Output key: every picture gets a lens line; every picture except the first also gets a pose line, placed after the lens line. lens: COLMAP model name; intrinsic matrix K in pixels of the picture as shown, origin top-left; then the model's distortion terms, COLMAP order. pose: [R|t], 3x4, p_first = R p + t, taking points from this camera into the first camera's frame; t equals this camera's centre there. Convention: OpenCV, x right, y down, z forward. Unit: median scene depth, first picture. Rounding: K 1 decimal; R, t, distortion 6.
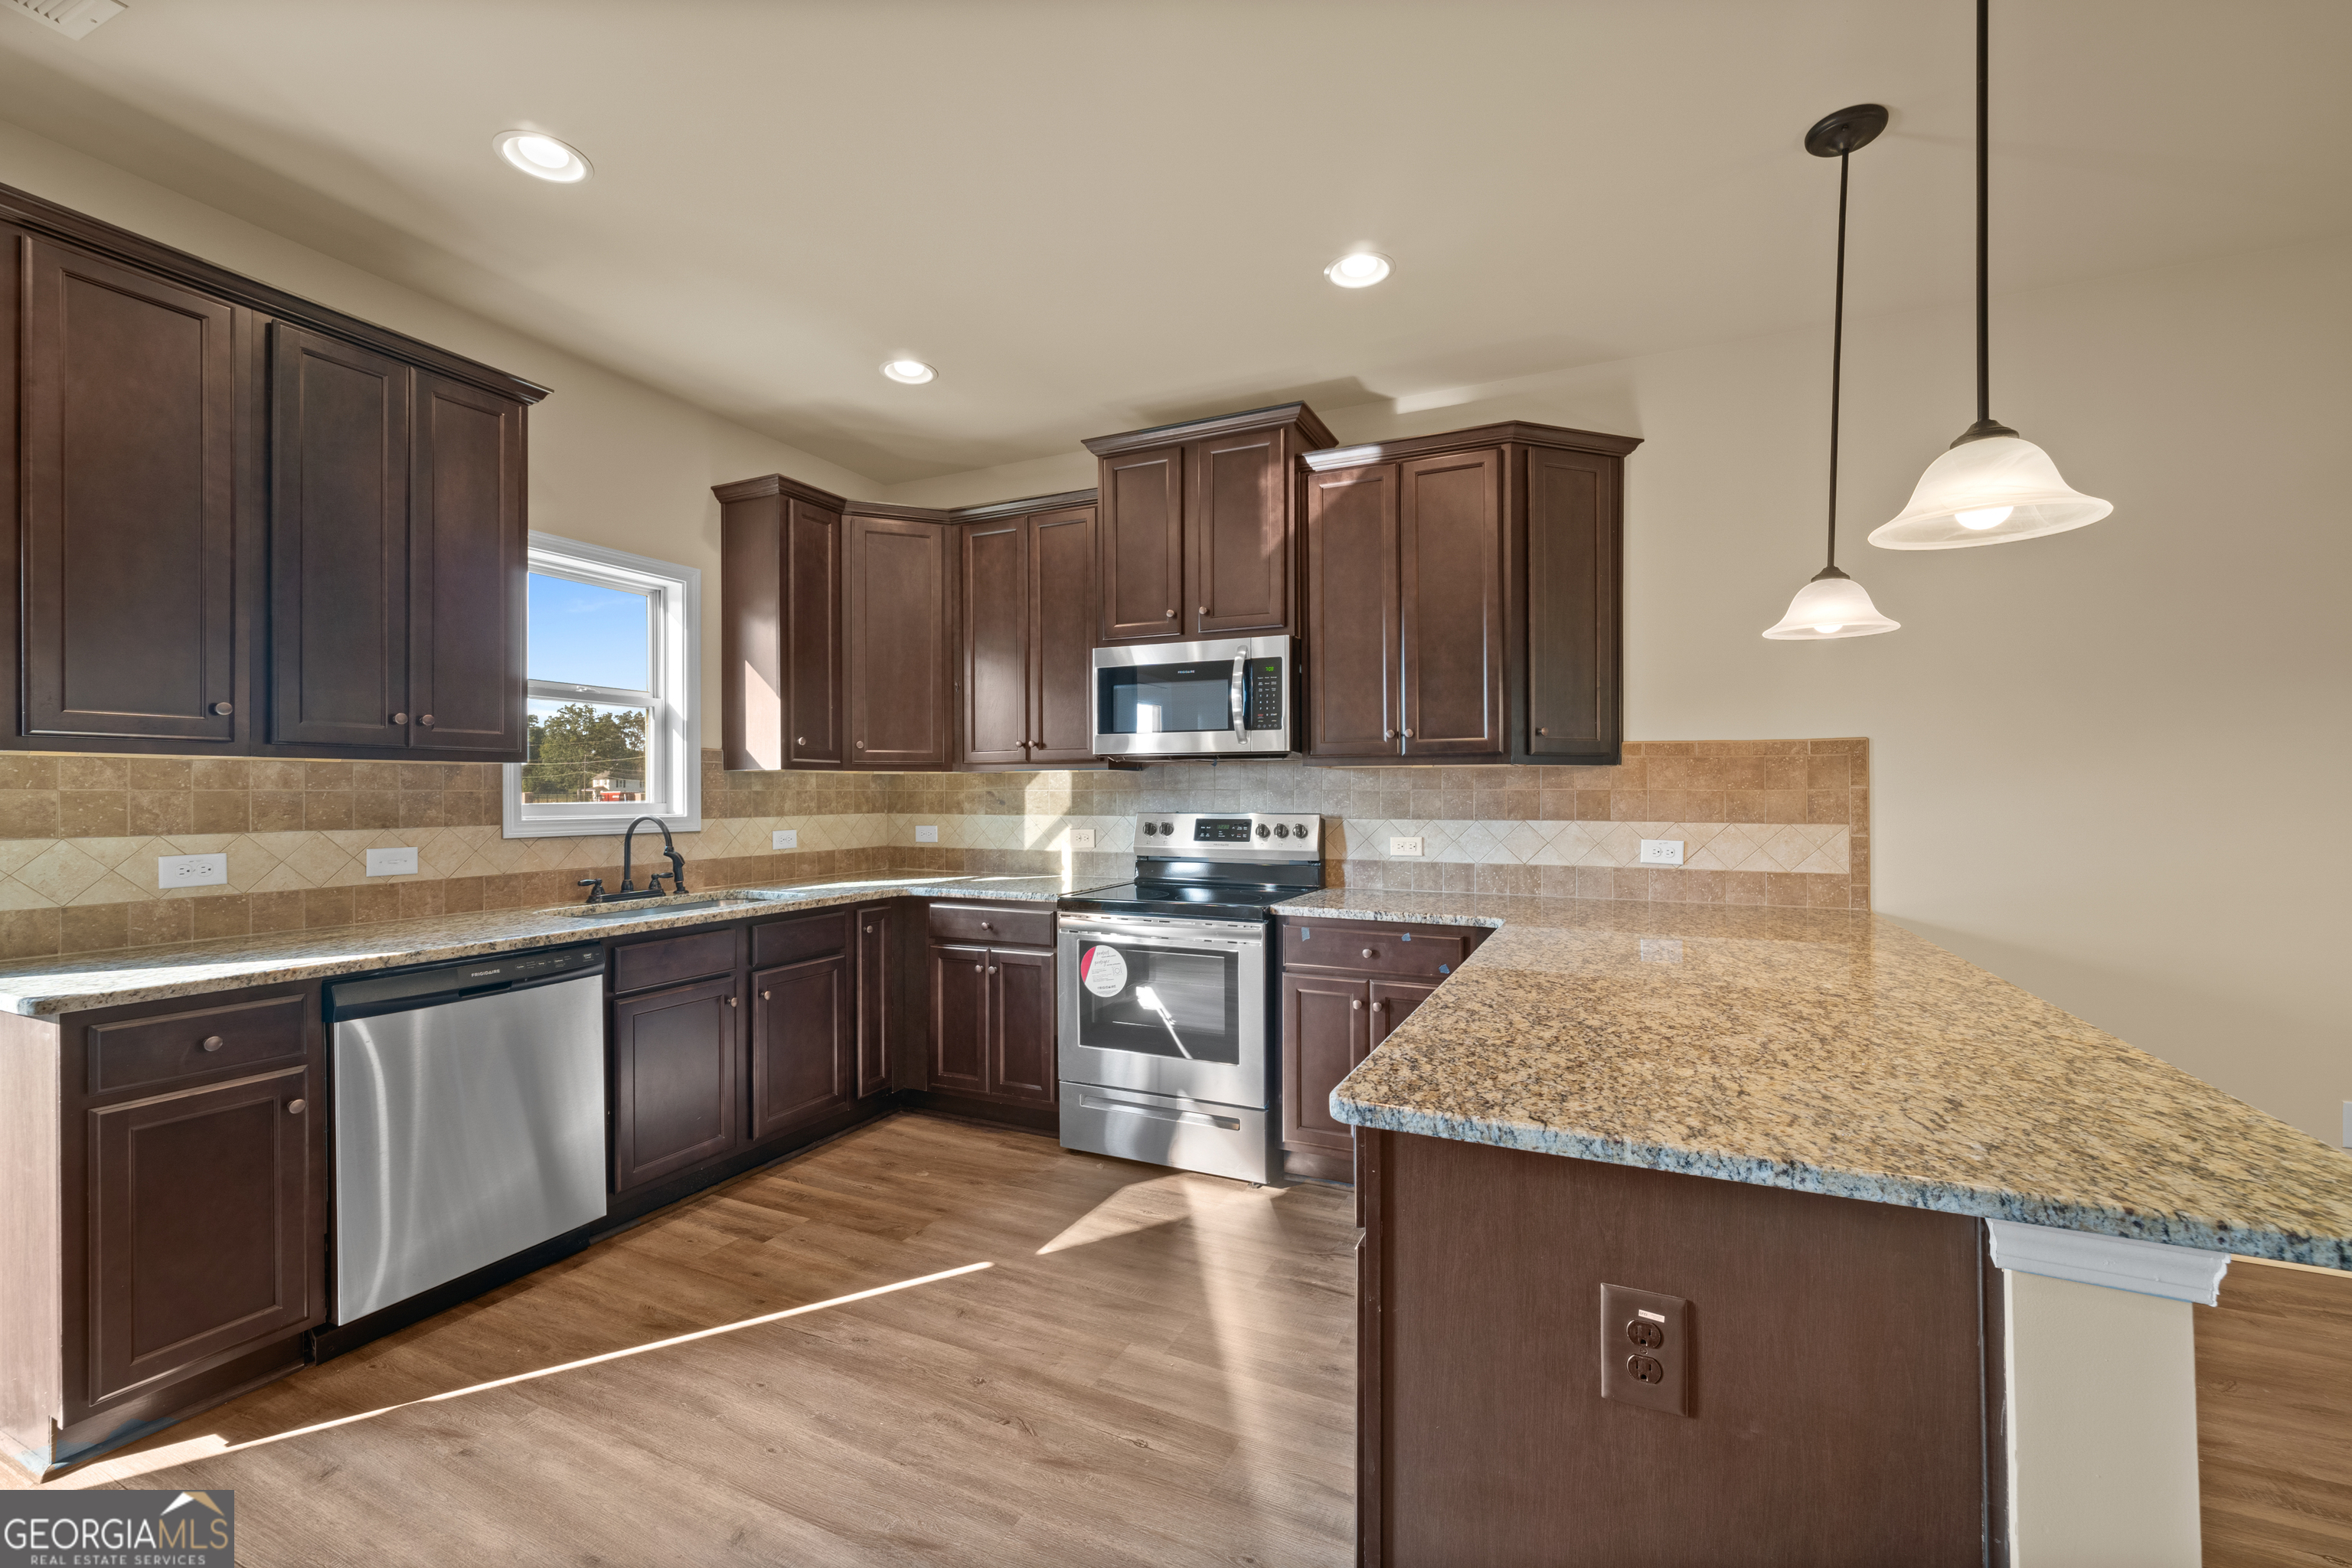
lens RADIAL K [[940.4, 0, 1176.3], [0, 940.4, 791.8], [0, 0, 1]] dist [-0.000171, -0.000226]
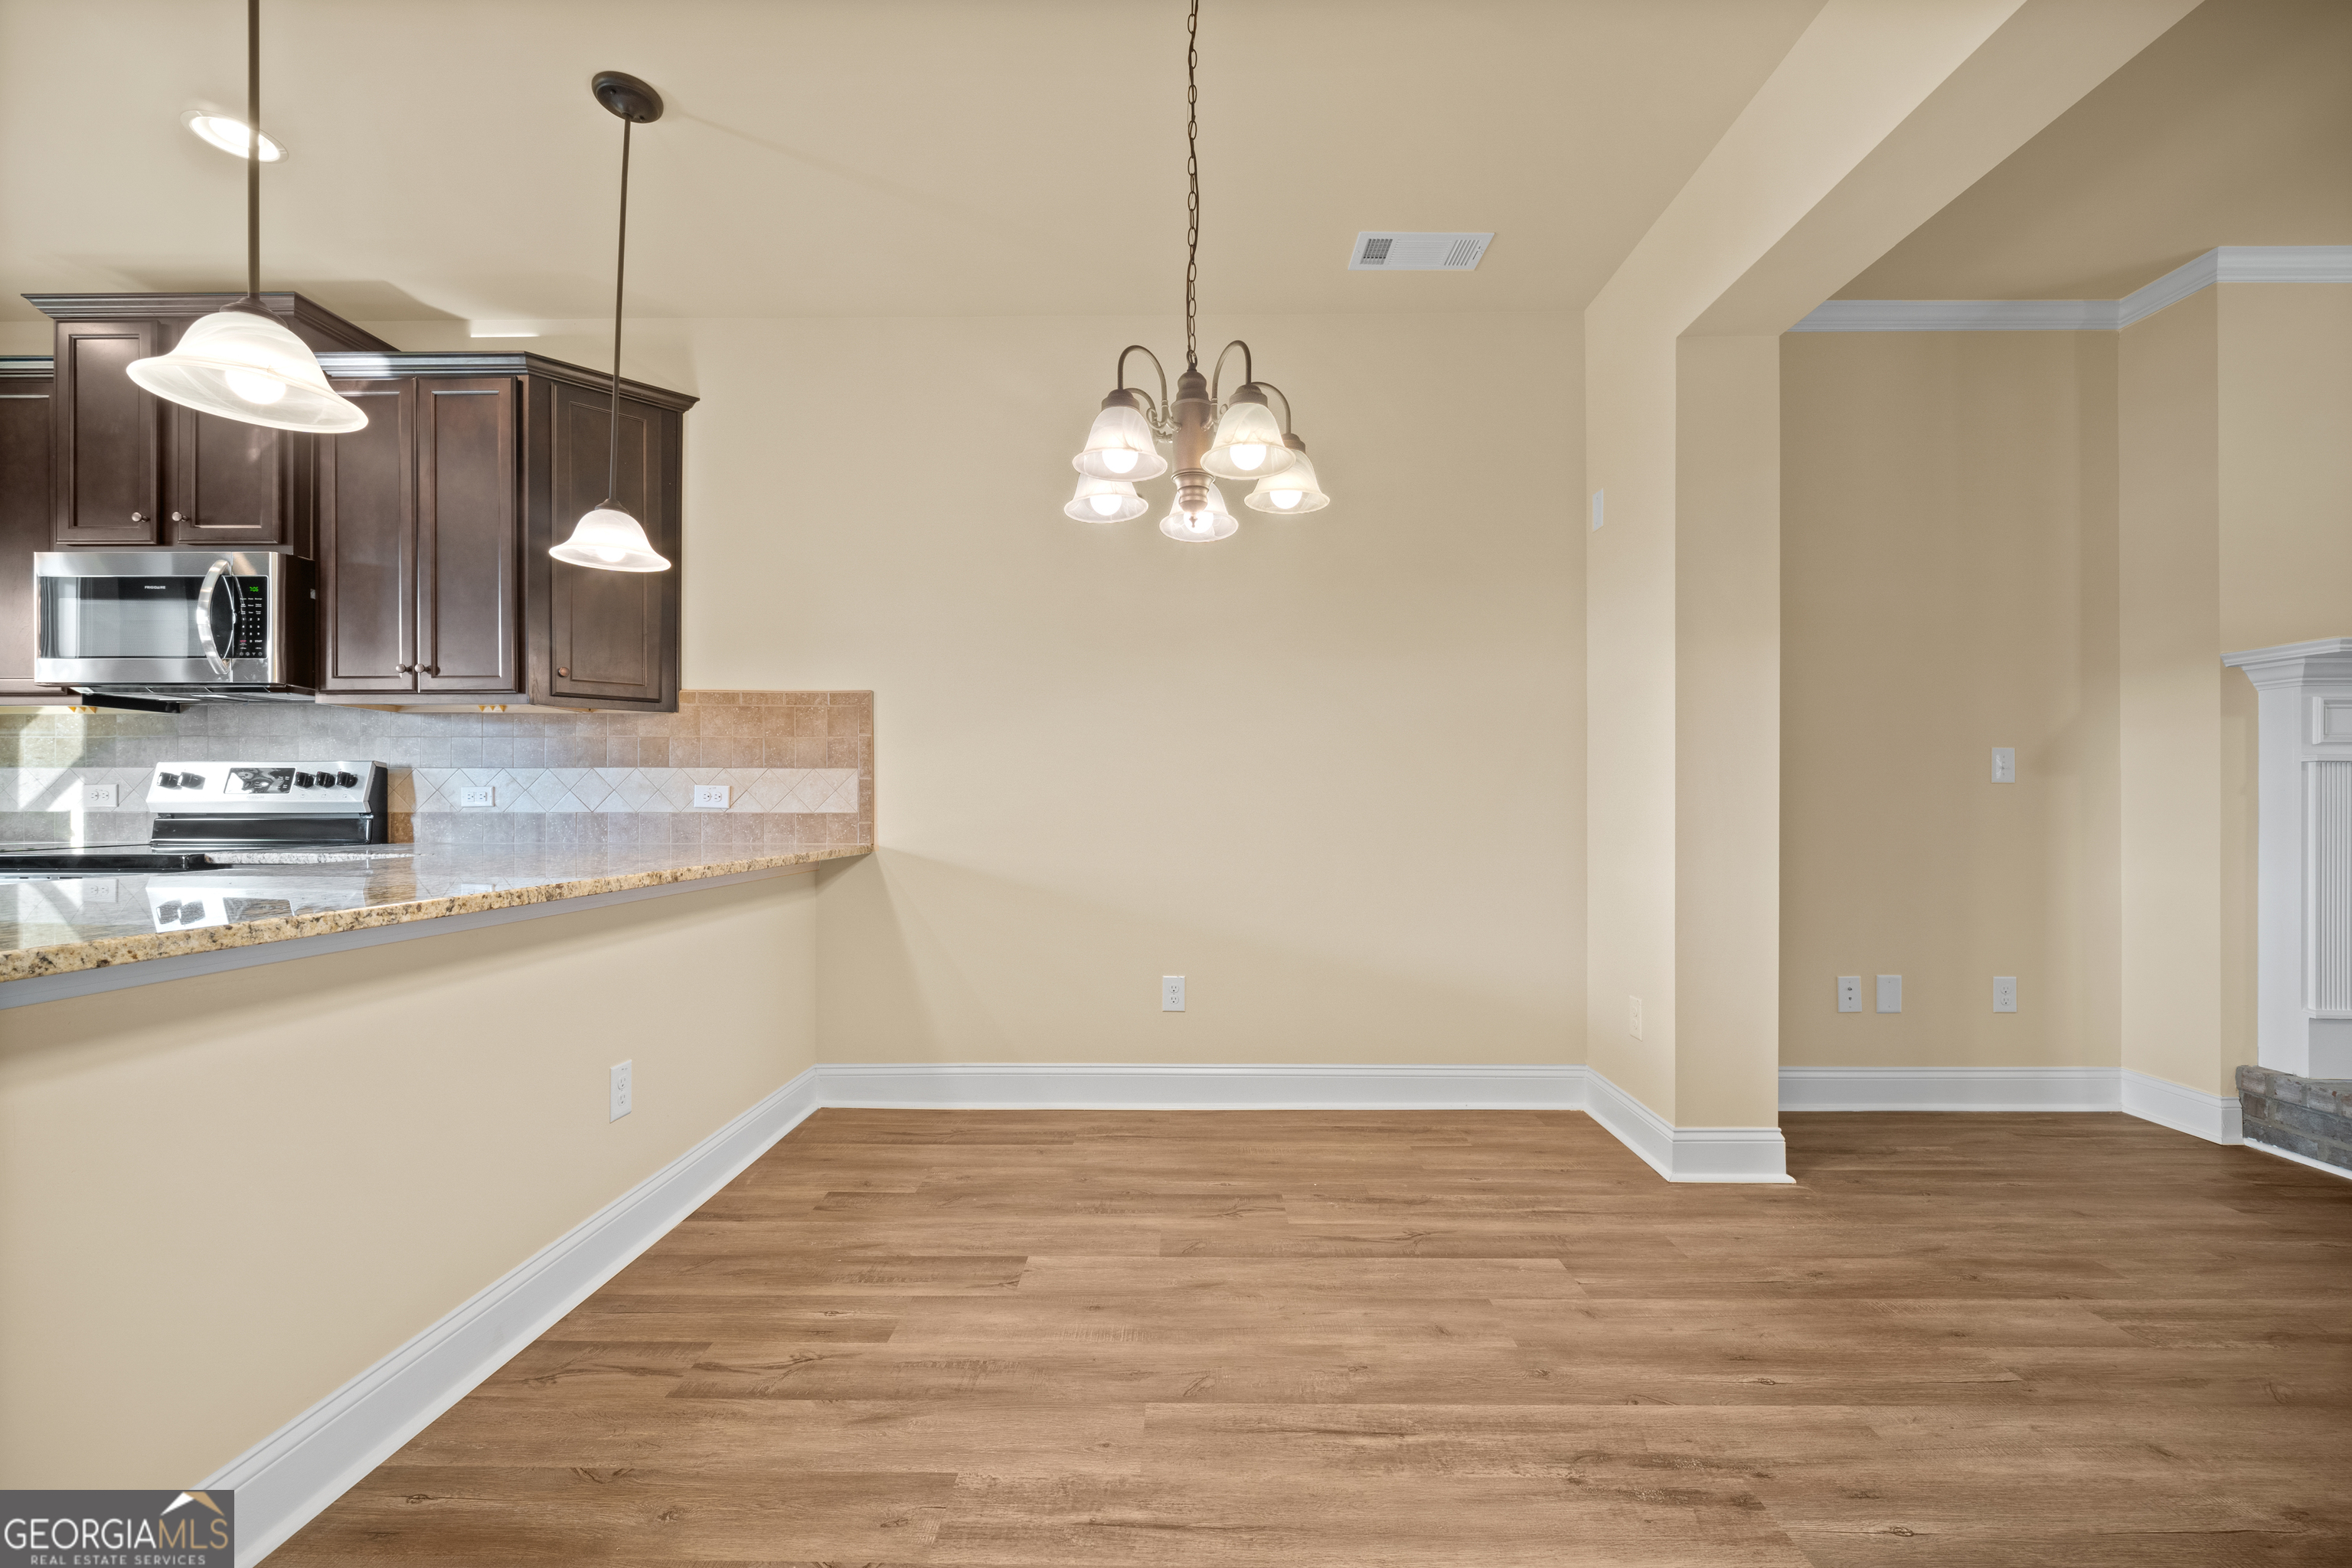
lens RADIAL K [[967.0, 0, 1180.1], [0, 967.0, 800.0], [0, 0, 1]] dist [-0.000576, -0.000040]
pose [[0.914391, 0.007837, 0.404756, 0.529784], [-0.006002, 0.999965, -0.005801, 0.067451], [-0.404788, 0.002875, 0.914406, -0.178310]]
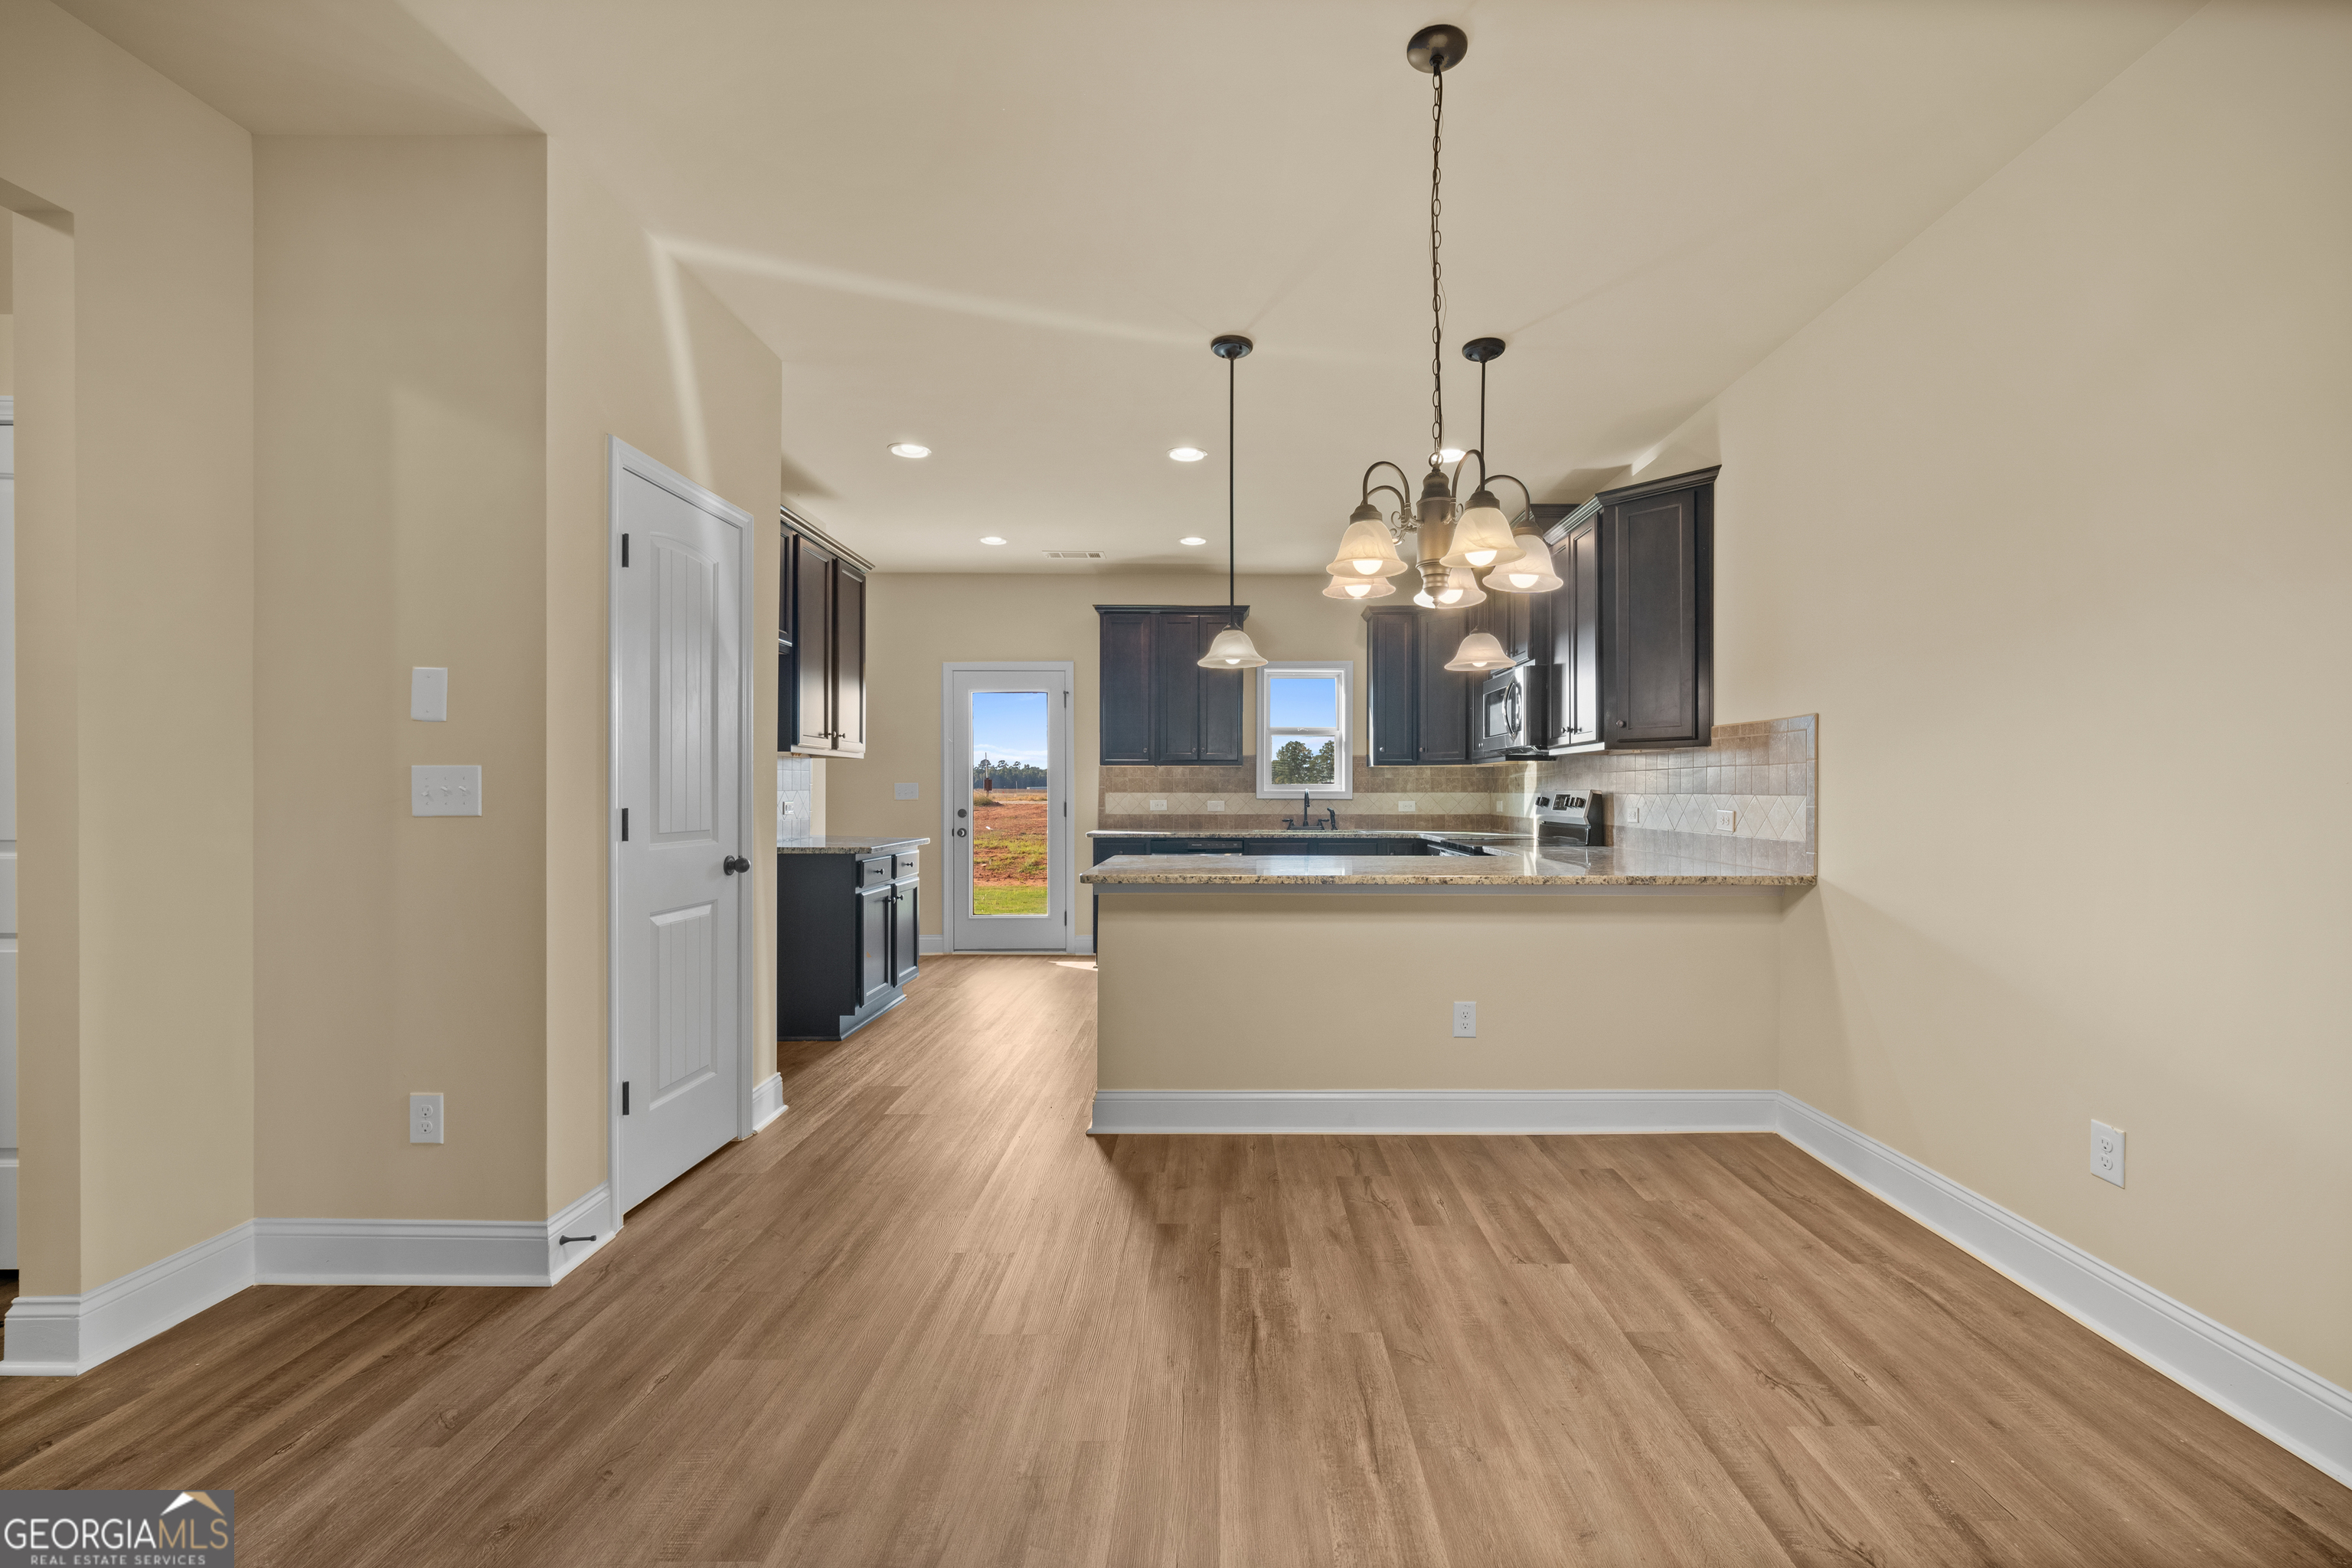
lens RADIAL K [[940.4, 0, 1176.3], [0, 940.4, 791.8], [0, 0, 1]] dist [-0.000171, -0.000226]
pose [[0.382731, 0.003063, -0.923855, 1.258591], [-0.001656, 0.999995, 0.002630, 0.025783], [0.923858, 0.000523, 0.382734, -0.060735]]
